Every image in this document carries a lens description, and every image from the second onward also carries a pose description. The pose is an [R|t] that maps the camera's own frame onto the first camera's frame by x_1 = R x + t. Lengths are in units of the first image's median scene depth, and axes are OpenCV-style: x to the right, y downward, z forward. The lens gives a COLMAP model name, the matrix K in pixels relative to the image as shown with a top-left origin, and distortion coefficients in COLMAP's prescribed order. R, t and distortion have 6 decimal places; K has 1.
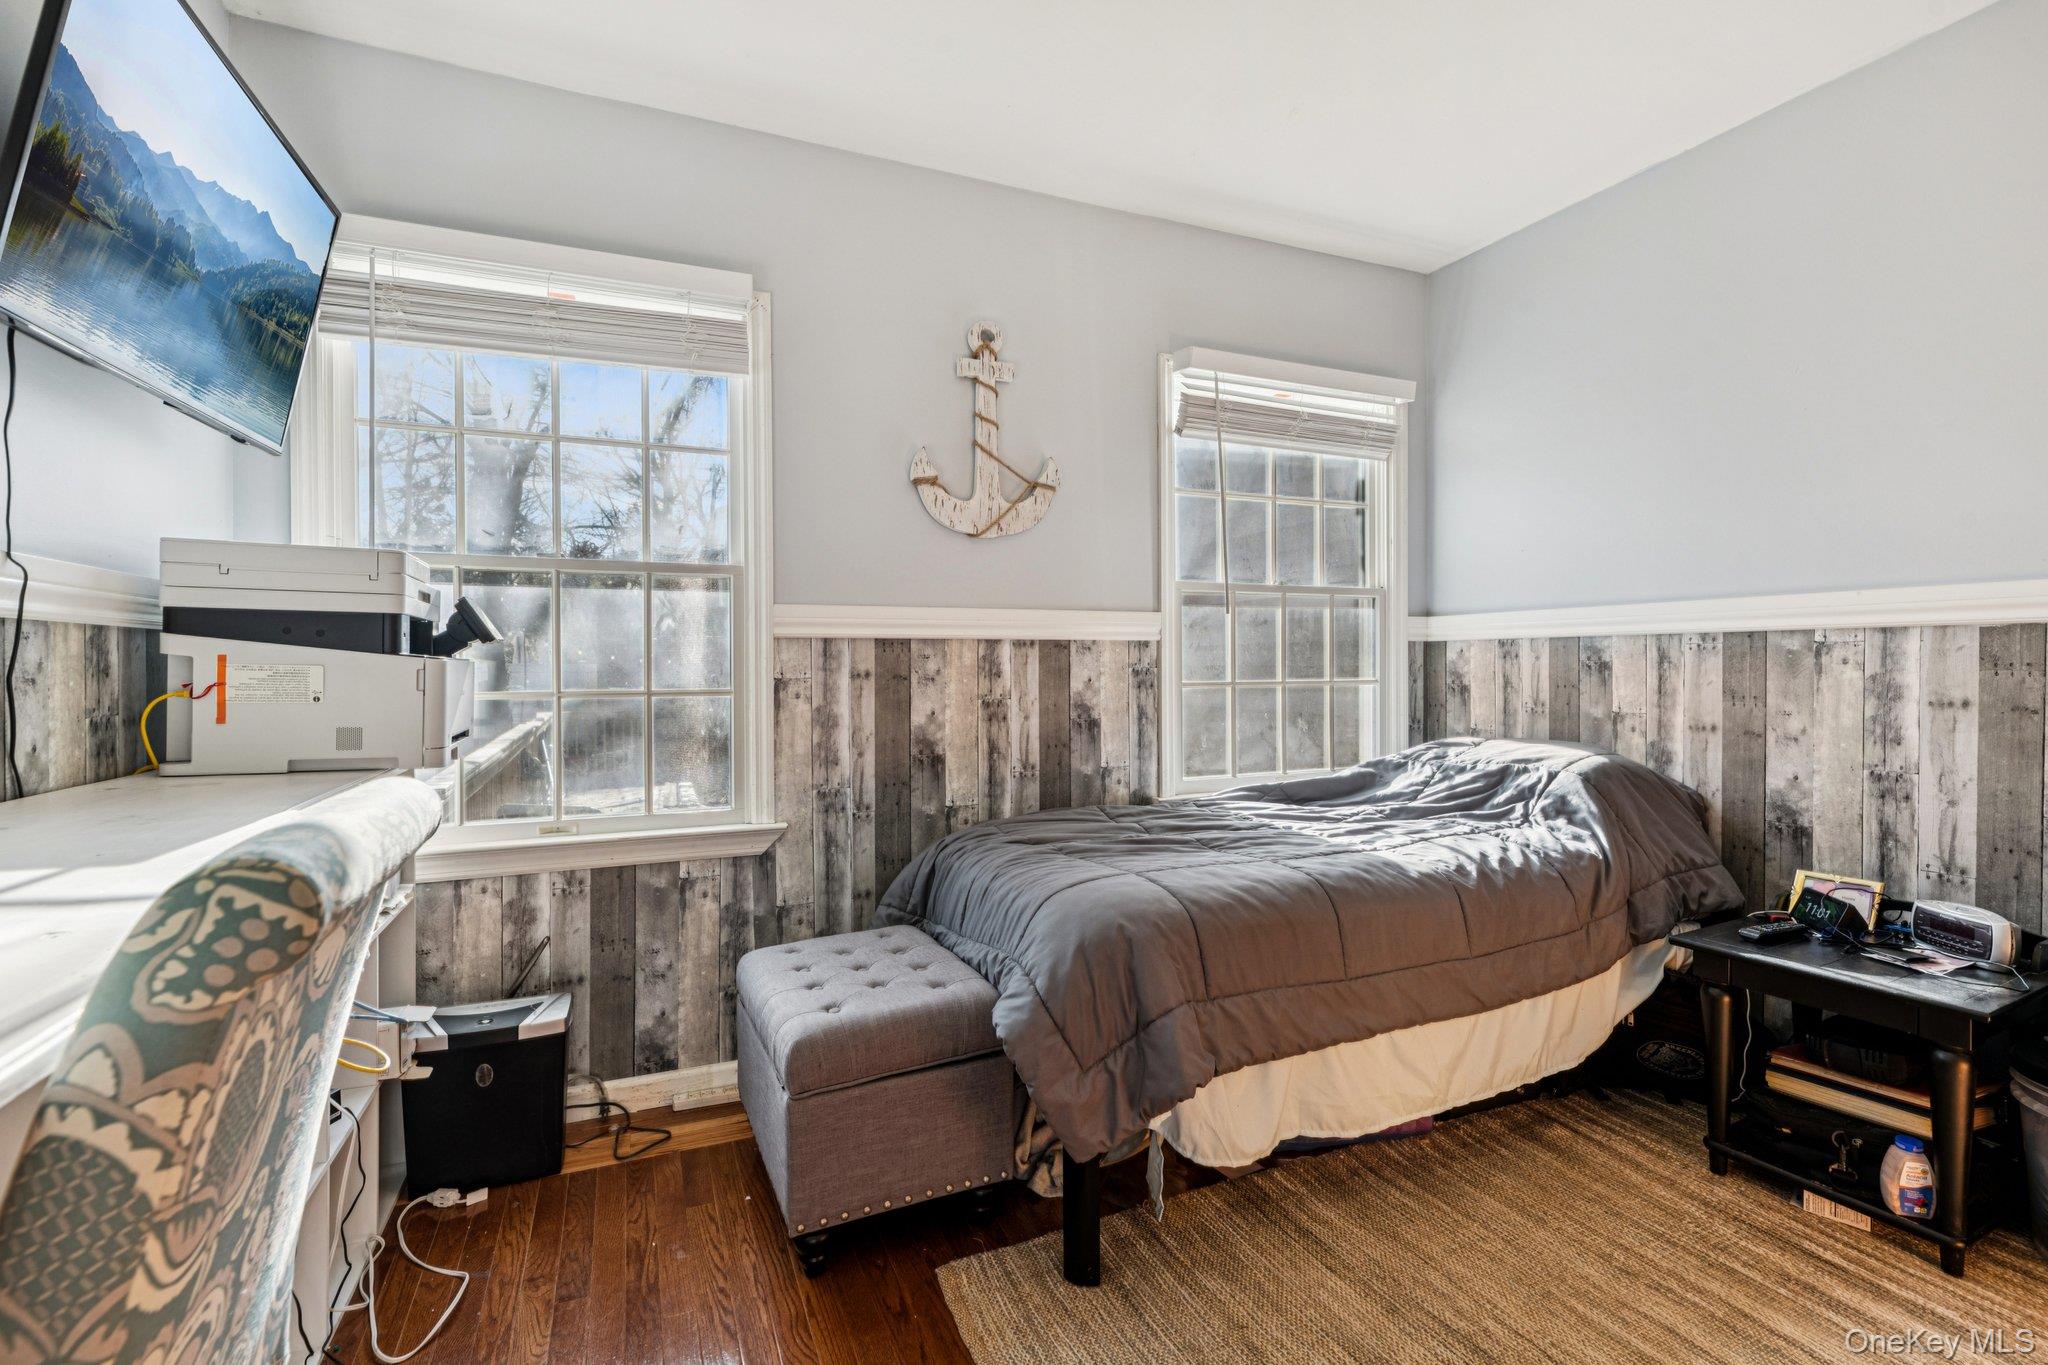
lens RADIAL K [[921.6, 0, 1027.7], [0, 921.6, 666.5], [0, 0, 1]] dist [0.004920, -0.000484]
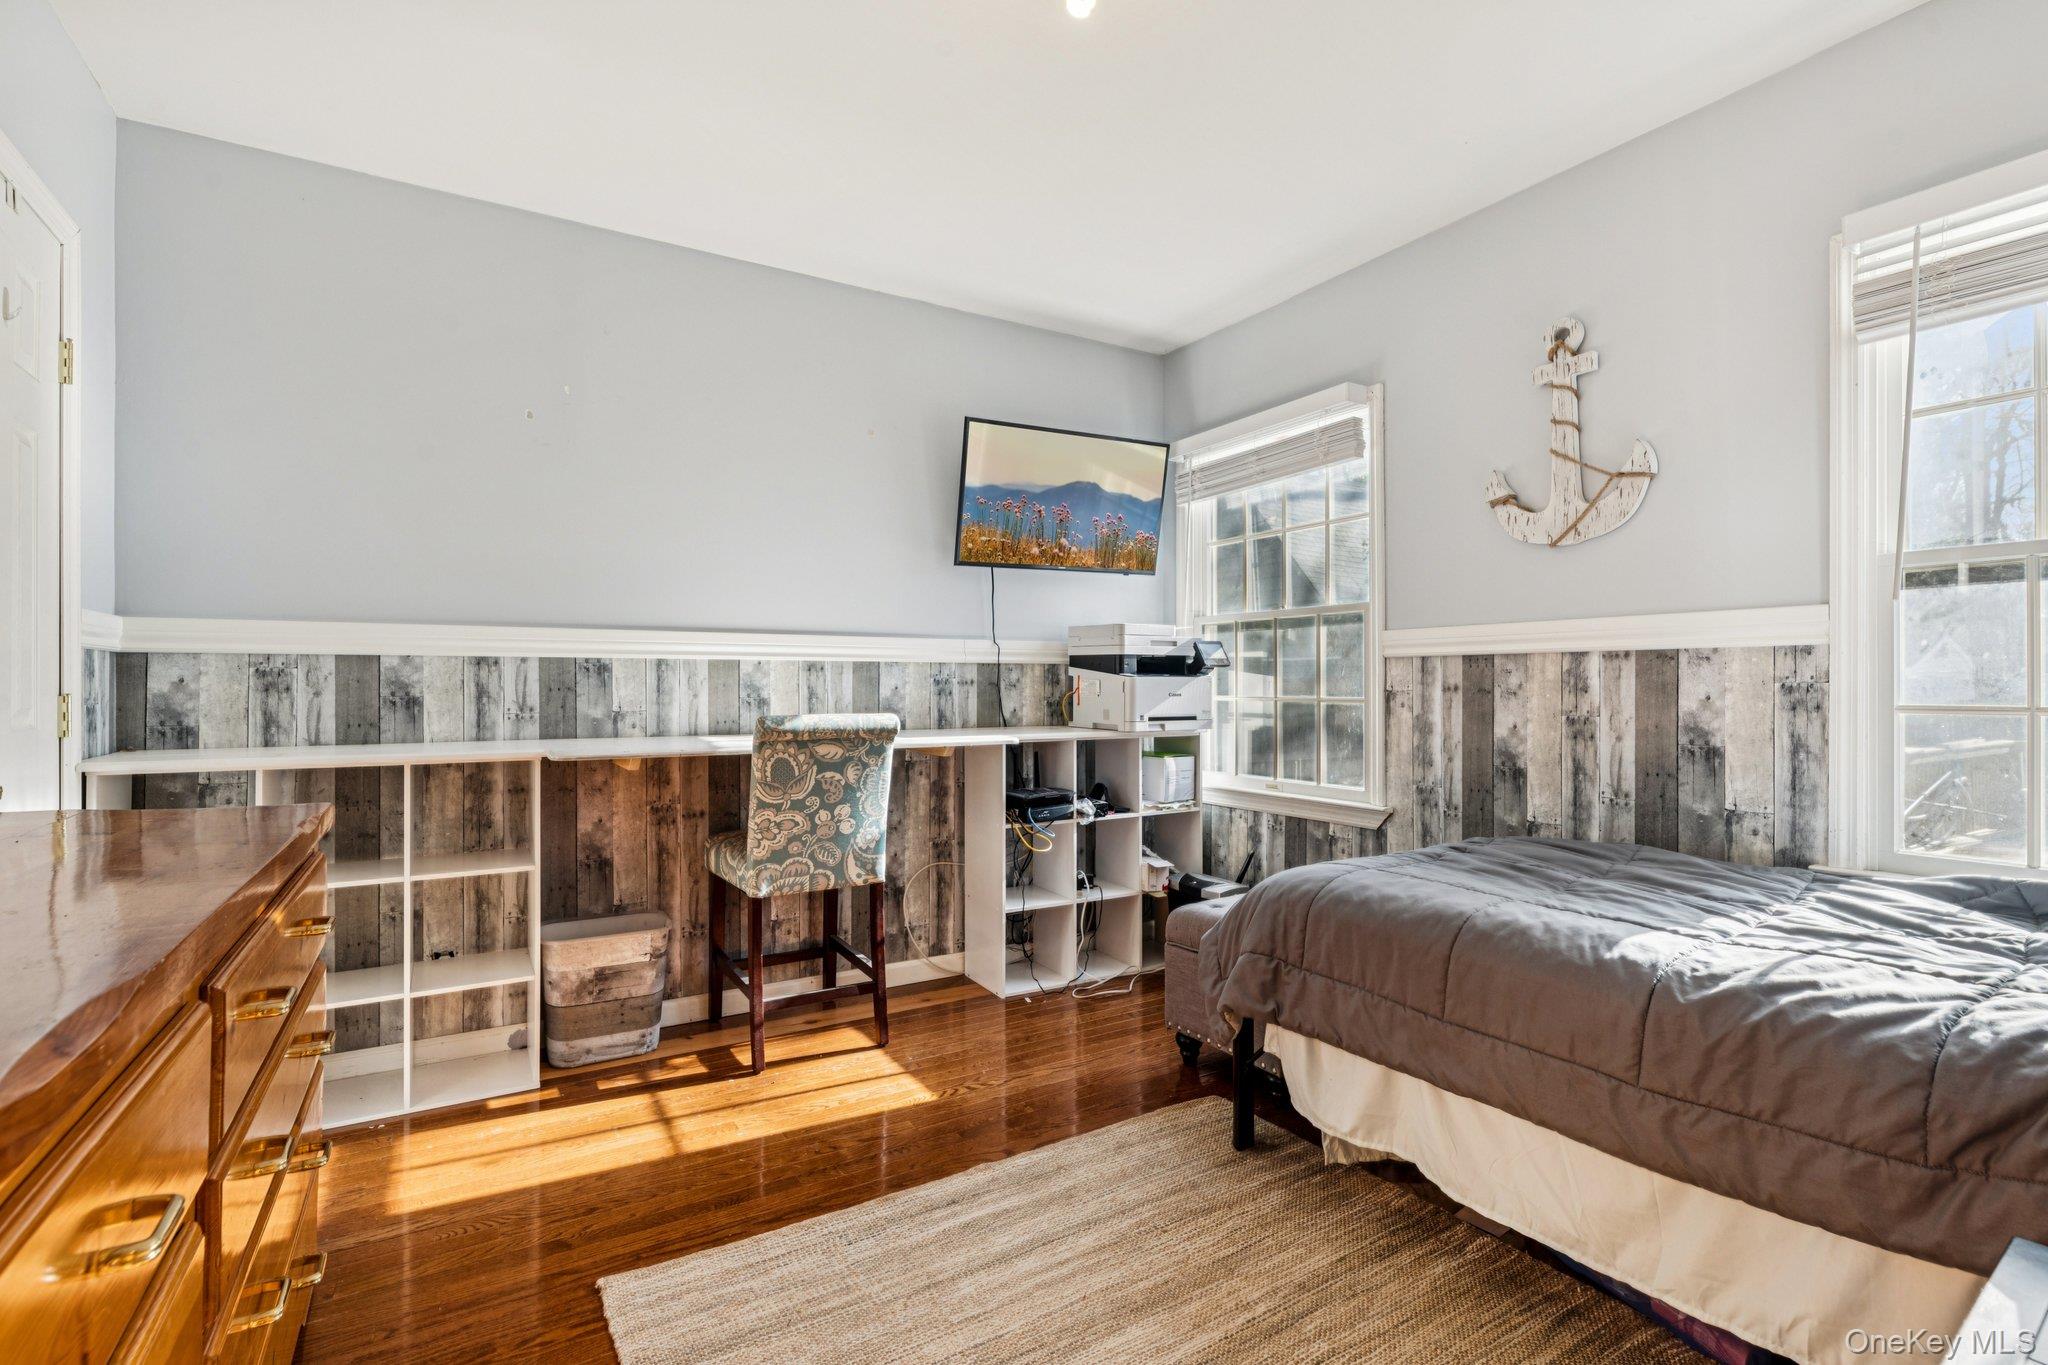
lens RADIAL K [[954.4, 0, 1031.3], [0, 954.4, 682.0], [0, 0, 1]] dist [0.003194, 0.000286]
pose [[0.139553, 0.001160, -0.990214, 0.869086], [-0.001423, 0.999999, 0.000971, 0.001025], [0.990214, 0.001274, 0.139554, 0.324463]]
